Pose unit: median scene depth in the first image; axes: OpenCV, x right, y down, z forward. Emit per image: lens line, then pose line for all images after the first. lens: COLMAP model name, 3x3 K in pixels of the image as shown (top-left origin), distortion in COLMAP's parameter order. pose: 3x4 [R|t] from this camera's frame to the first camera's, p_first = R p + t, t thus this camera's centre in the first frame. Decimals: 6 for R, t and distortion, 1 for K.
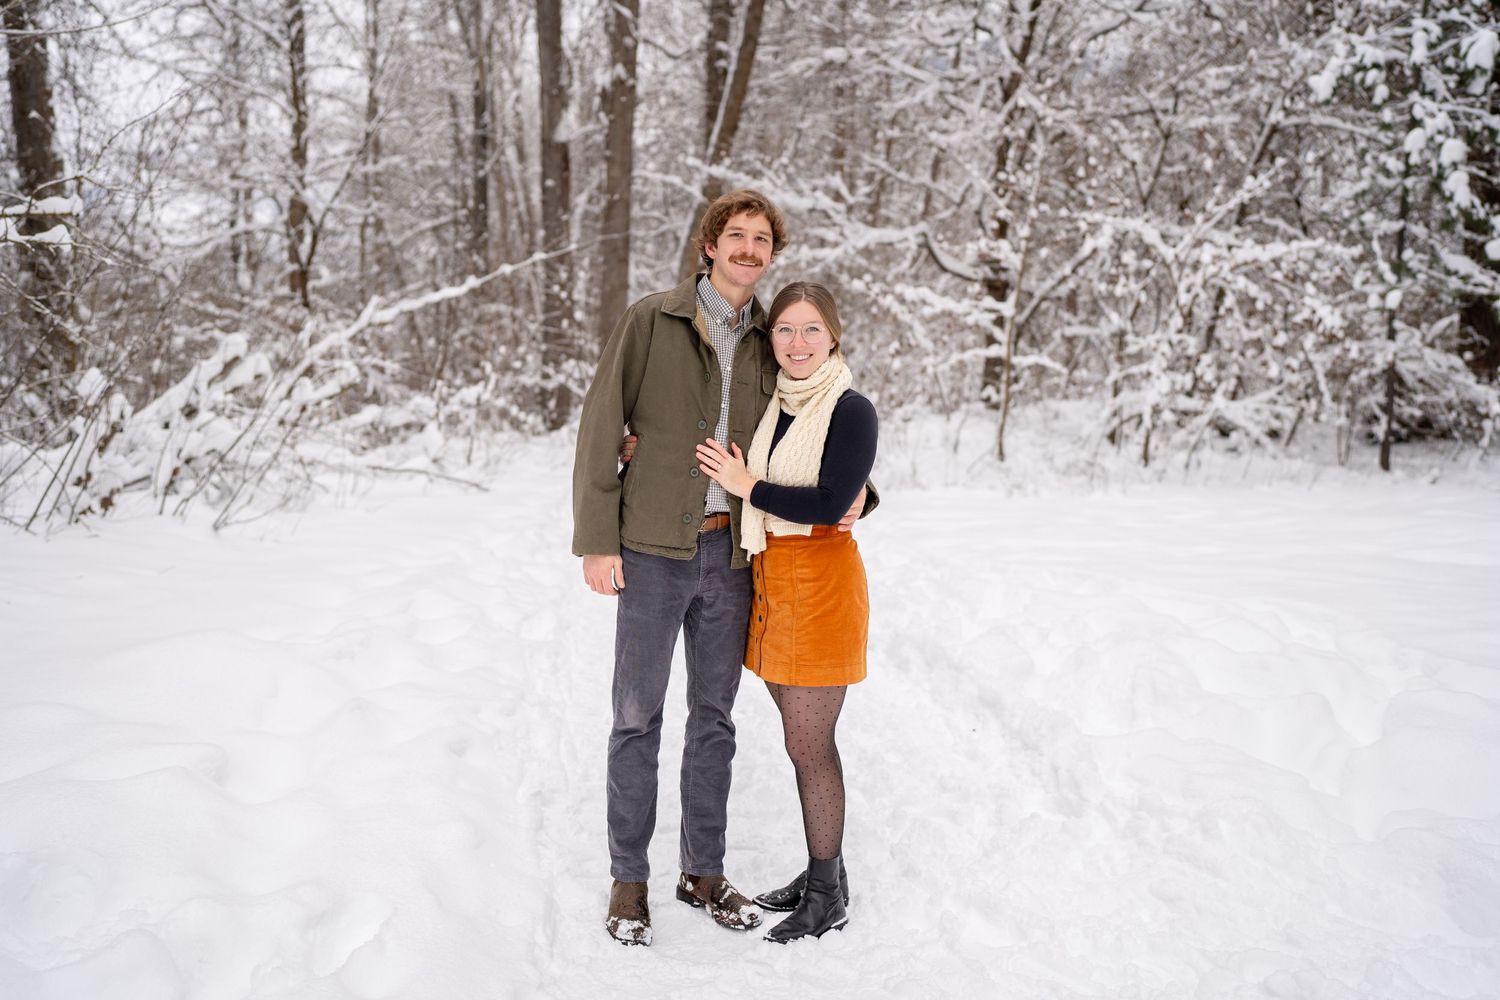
lens RADIAL K [[1479.3, 0, 749.5], [0, 1479.3, 512.7], [0, 0, 1]] dist [-0.054568, 0.000000]
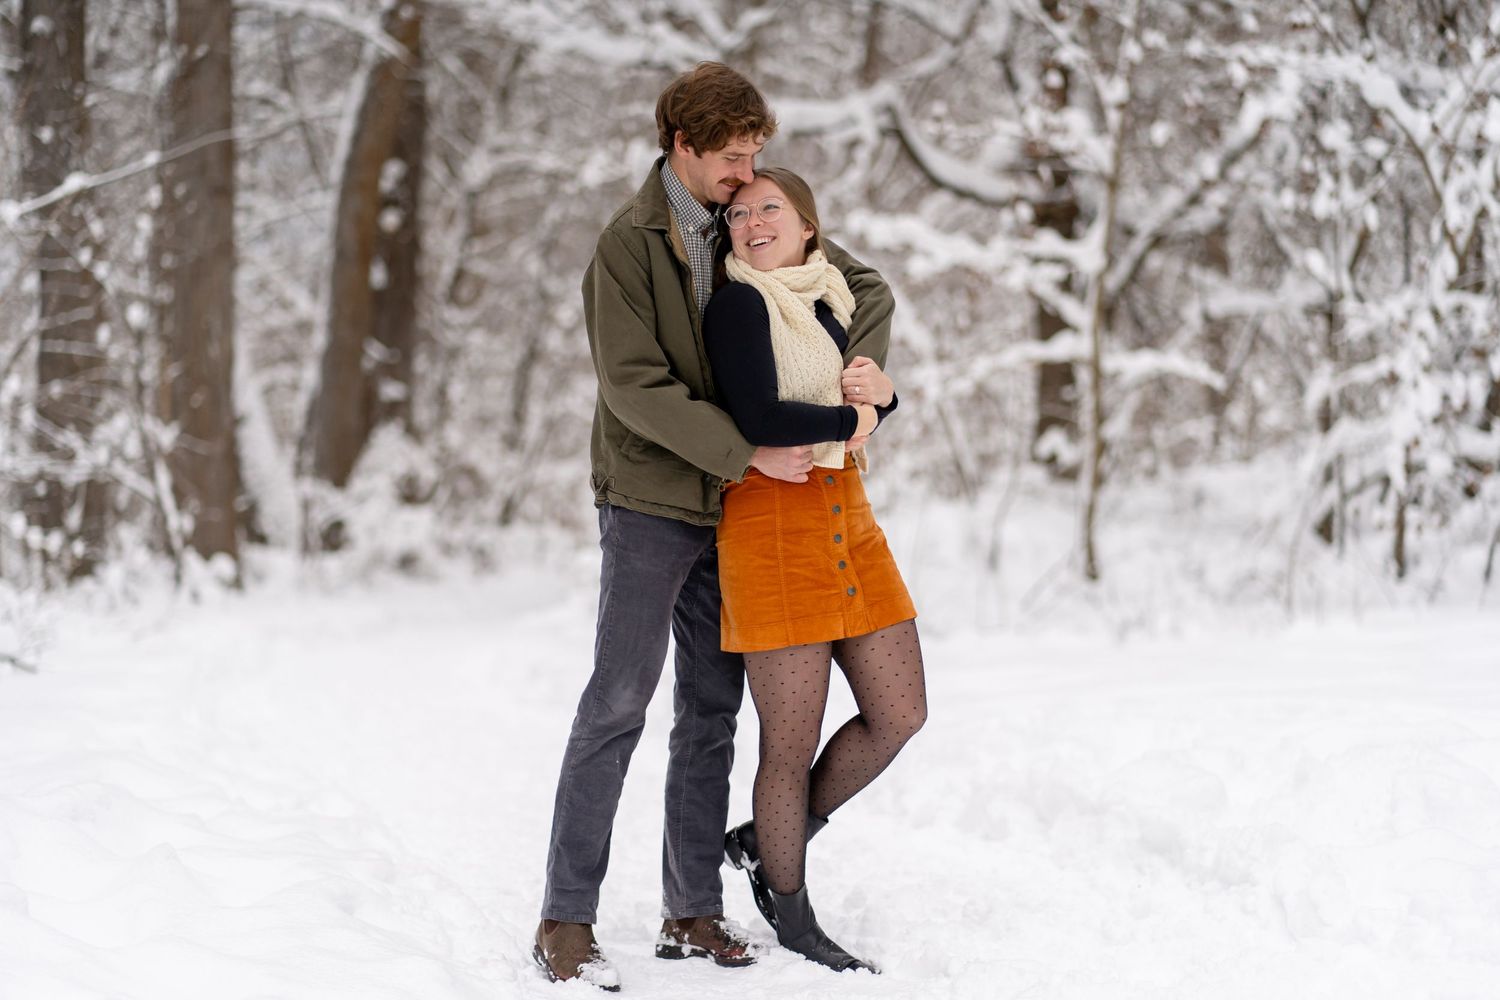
lens RADIAL K [[3580.9, 0, 749.4], [0, 3580.9, 497.5], [0, 0, 1]] dist [-0.071130, 0.000000]
pose [[0.995549, -0.044771, 0.082930, -0.025844], [0.051513, 0.995380, -0.081023, 0.021351], [-0.078920, 0.084935, 0.993256, -0.097412]]
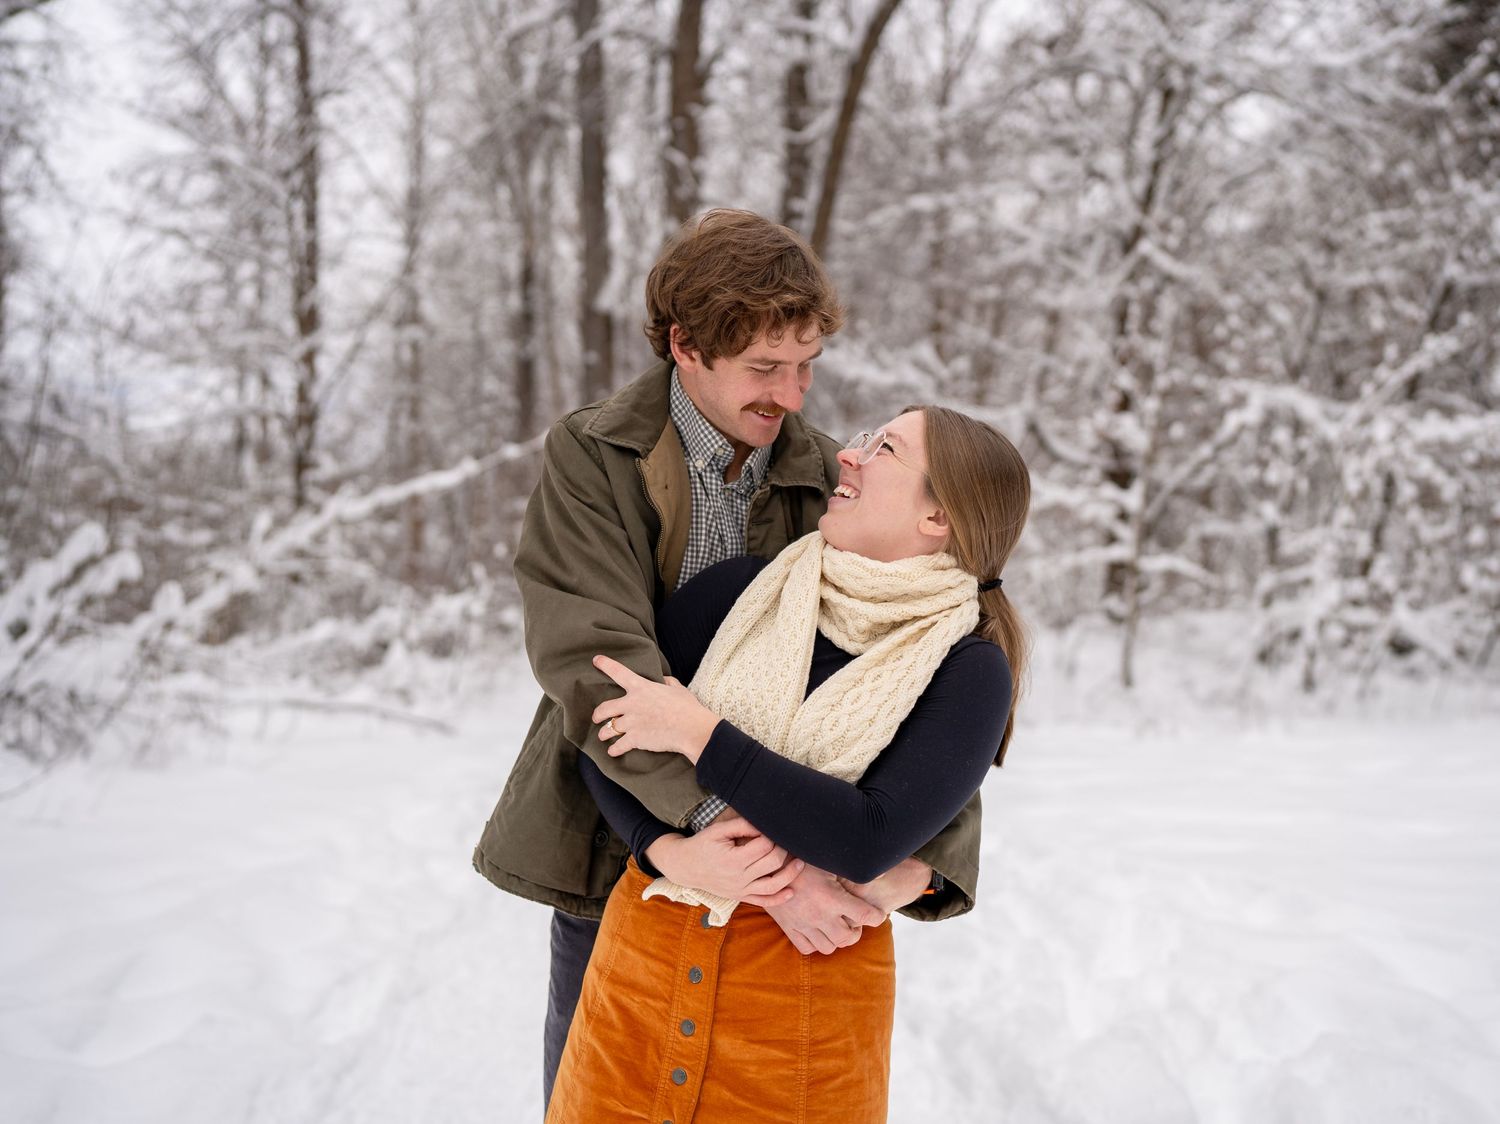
lens RADIAL K [[1699.8, 0, 758.5], [0, 1699.8, 554.4], [0, 0, 1]] dist [-0.097762, 0.000000]
pose [[0.999012, 0.000512, -0.044437, 0.008588], [-0.005330, 0.994097, -0.108365, -0.005926], [0.044120, 0.108495, 0.993117, 0.059770]]
